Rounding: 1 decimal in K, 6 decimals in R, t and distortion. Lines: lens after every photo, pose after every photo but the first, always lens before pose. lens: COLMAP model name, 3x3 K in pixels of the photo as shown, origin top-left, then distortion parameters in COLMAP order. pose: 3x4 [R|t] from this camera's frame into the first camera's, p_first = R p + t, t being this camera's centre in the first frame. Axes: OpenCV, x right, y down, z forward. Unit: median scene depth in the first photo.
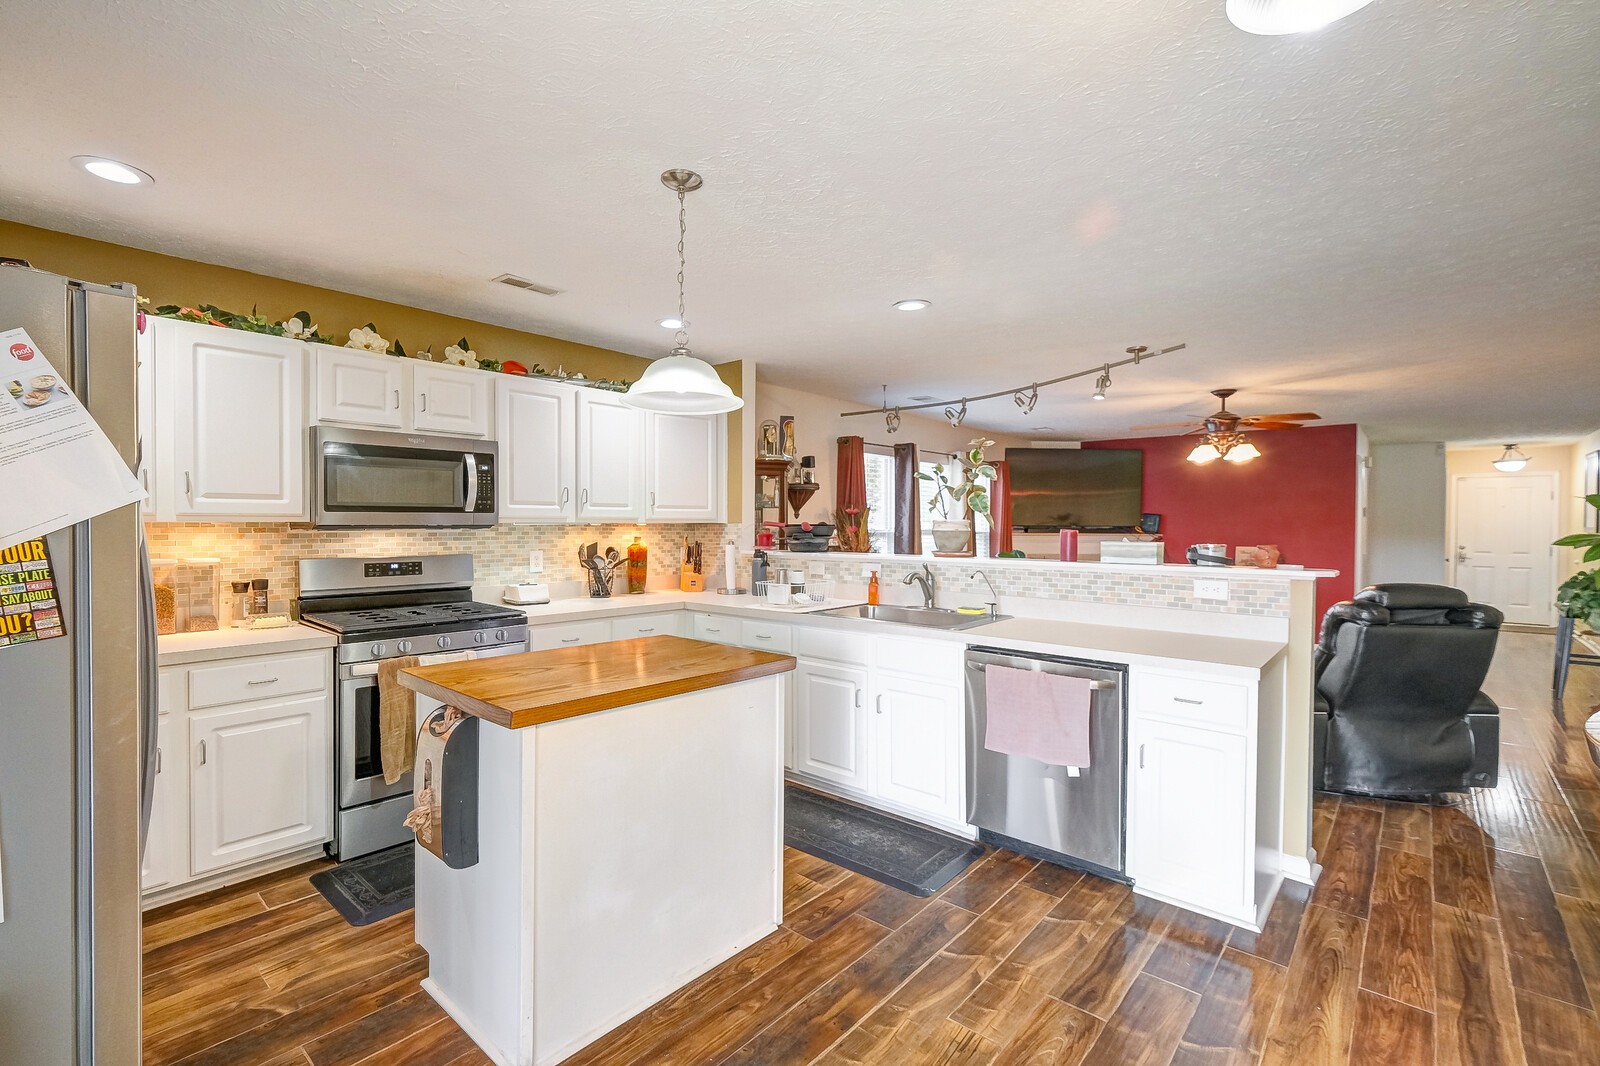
lens RADIAL K [[699.6, 0, 804.2], [0, 699.6, 532.8], [0, 0, 1]] dist [0.003605, 0.000092]
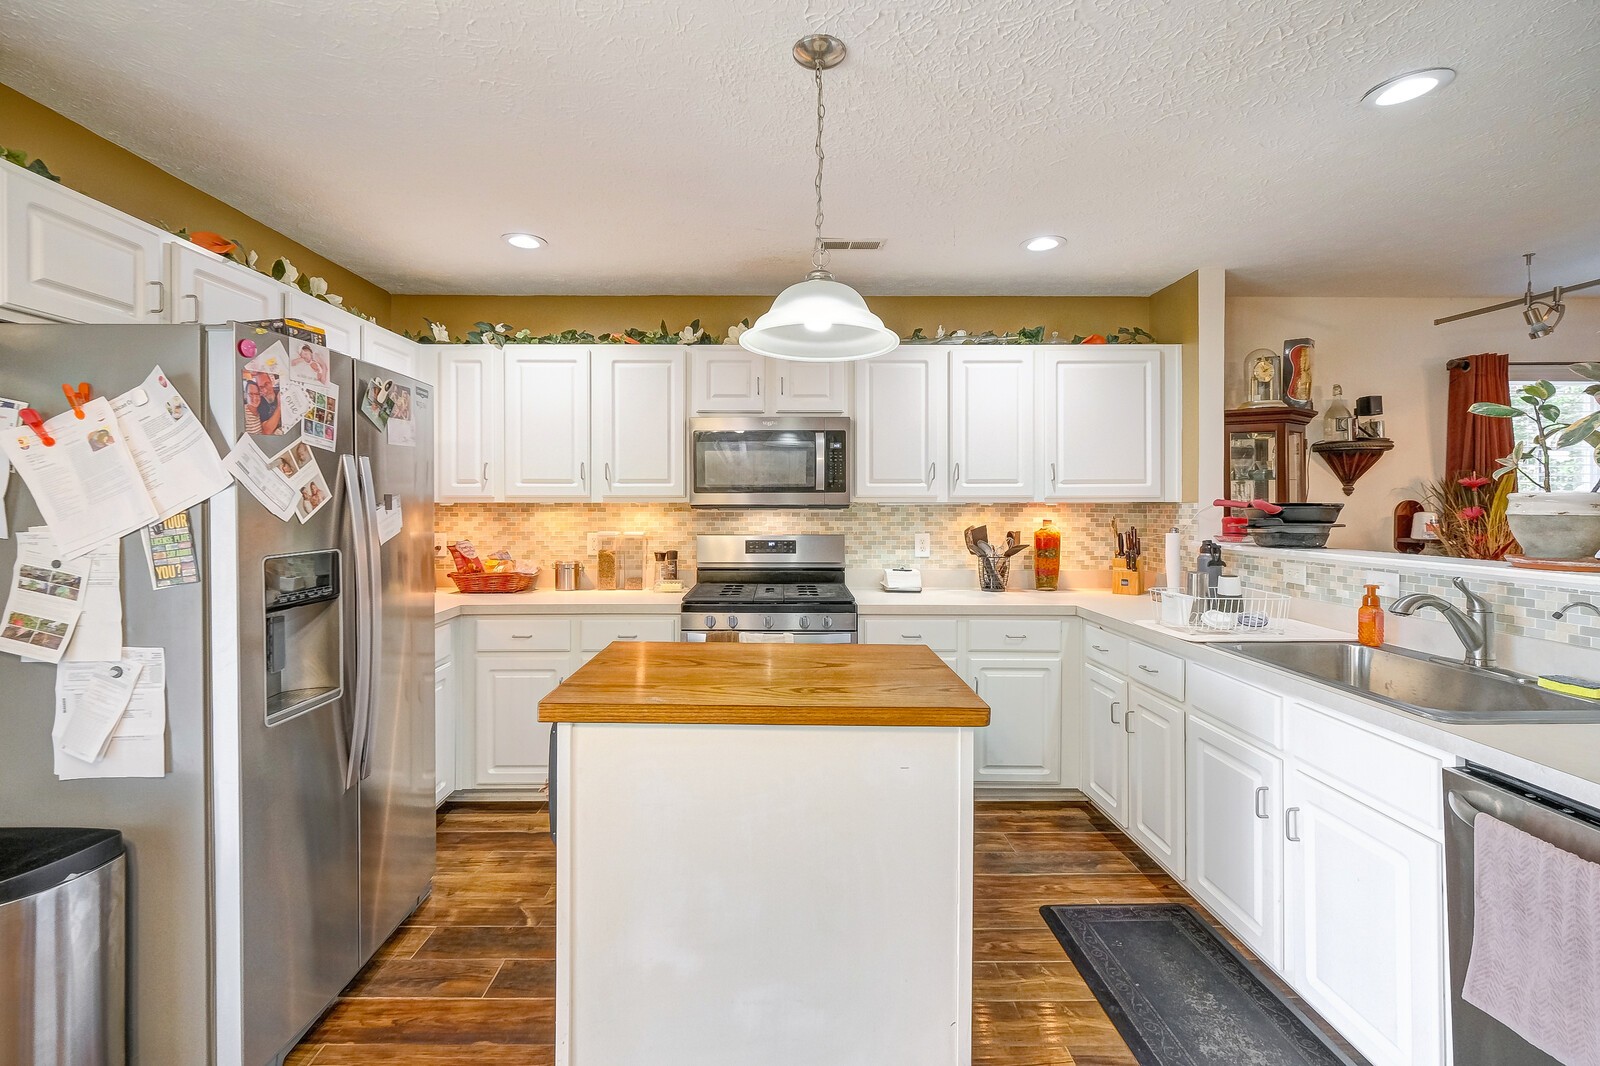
lens RADIAL K [[730.0, 0, 789.7], [0, 730.0, 505.3], [0, 0, 1]] dist [-0.000511, 0.000307]
pose [[0.668938, -0.001349, -0.743317, 0.225728], [-0.008528, 0.999919, -0.009489, -0.000484], [0.743270, 0.012686, 0.668872, 0.255599]]
